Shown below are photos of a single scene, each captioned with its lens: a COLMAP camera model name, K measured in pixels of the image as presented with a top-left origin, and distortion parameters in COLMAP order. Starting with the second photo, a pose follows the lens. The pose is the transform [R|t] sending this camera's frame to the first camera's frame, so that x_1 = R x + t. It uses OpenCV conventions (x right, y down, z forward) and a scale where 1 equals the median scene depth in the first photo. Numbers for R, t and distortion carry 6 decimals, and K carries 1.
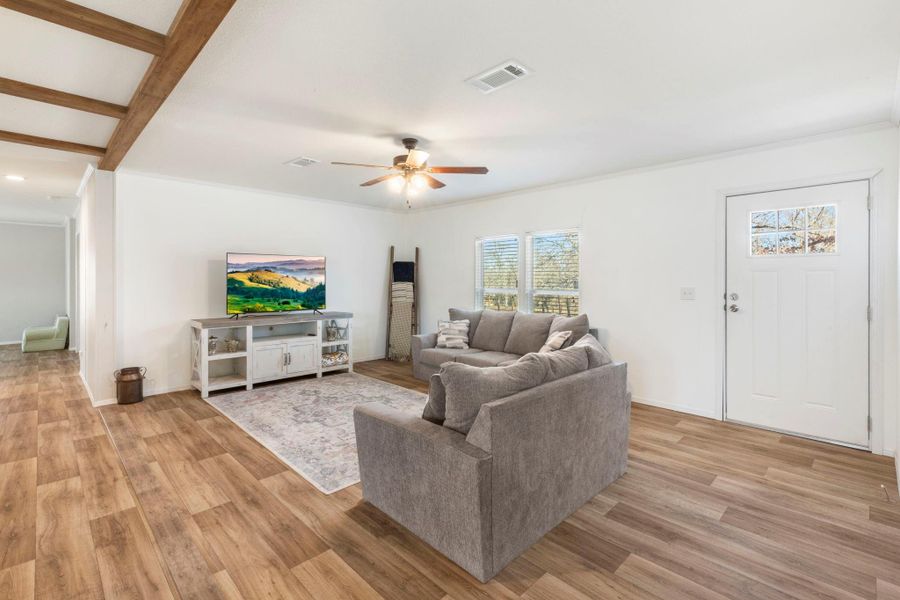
lens RADIAL K [[416.6, 0, 444.5], [0, 416.6, 276.6], [0, 0, 1]] dist [0.005337, 0.000443]
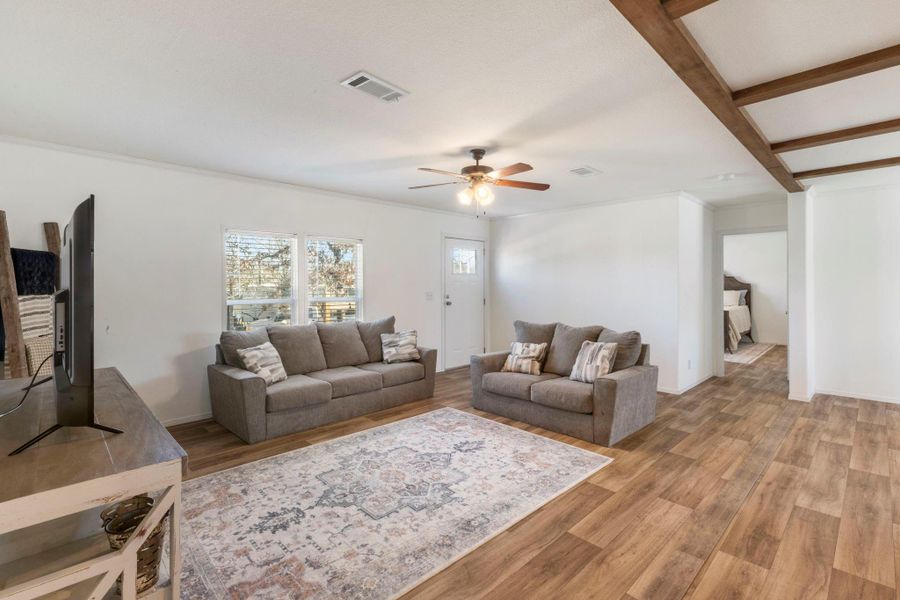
lens RADIAL K [[416.6, 0, 448.1], [0, 416.6, 283.1], [0, 0, 1]] dist [0.005337, 0.000443]
pose [[-0.002483, 0.001095, 0.999996, -1.021549], [-0.007576, 0.999971, -0.001114, -0.006341], [-0.999968, -0.007578, -0.002475, 0.995591]]
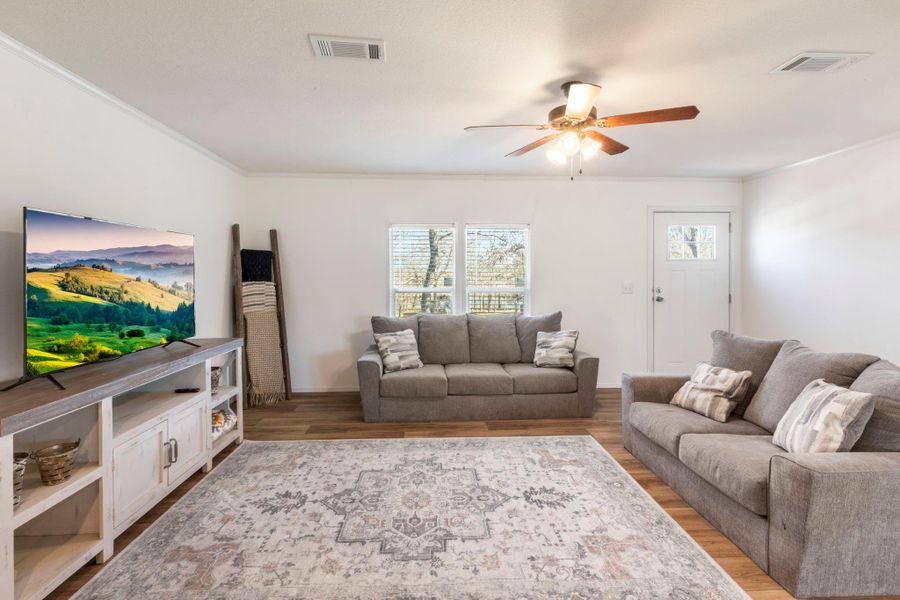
lens RADIAL K [[416.6, 0, 447.9], [0, 416.6, 276.0], [0, 0, 1]] dist [0.005337, 0.000443]
pose [[0.659116, -0.005982, 0.752017, -0.712484], [-0.004427, 0.999920, 0.011834, -0.008479], [-0.752028, -0.011129, 0.659037, 0.633937]]
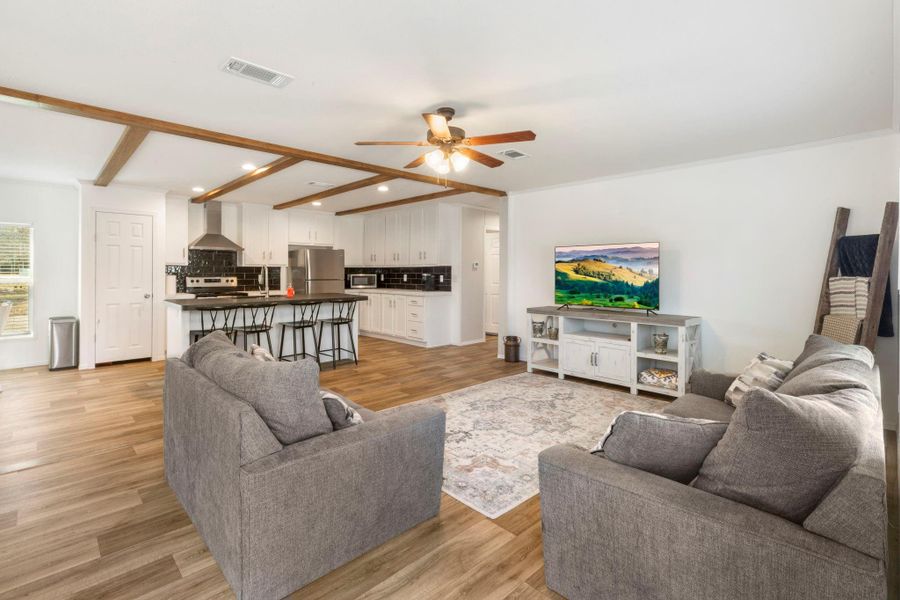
lens RADIAL K [[416.6, 0, 449.5], [0, 416.6, 271.8], [0, 0, 1]] dist [0.005337, 0.000443]
pose [[0.001685, -0.001977, -0.999997, 0.729367], [0.005813, 0.999981, -0.001968, 0.009311], [0.999982, -0.005810, 0.001696, 0.932783]]
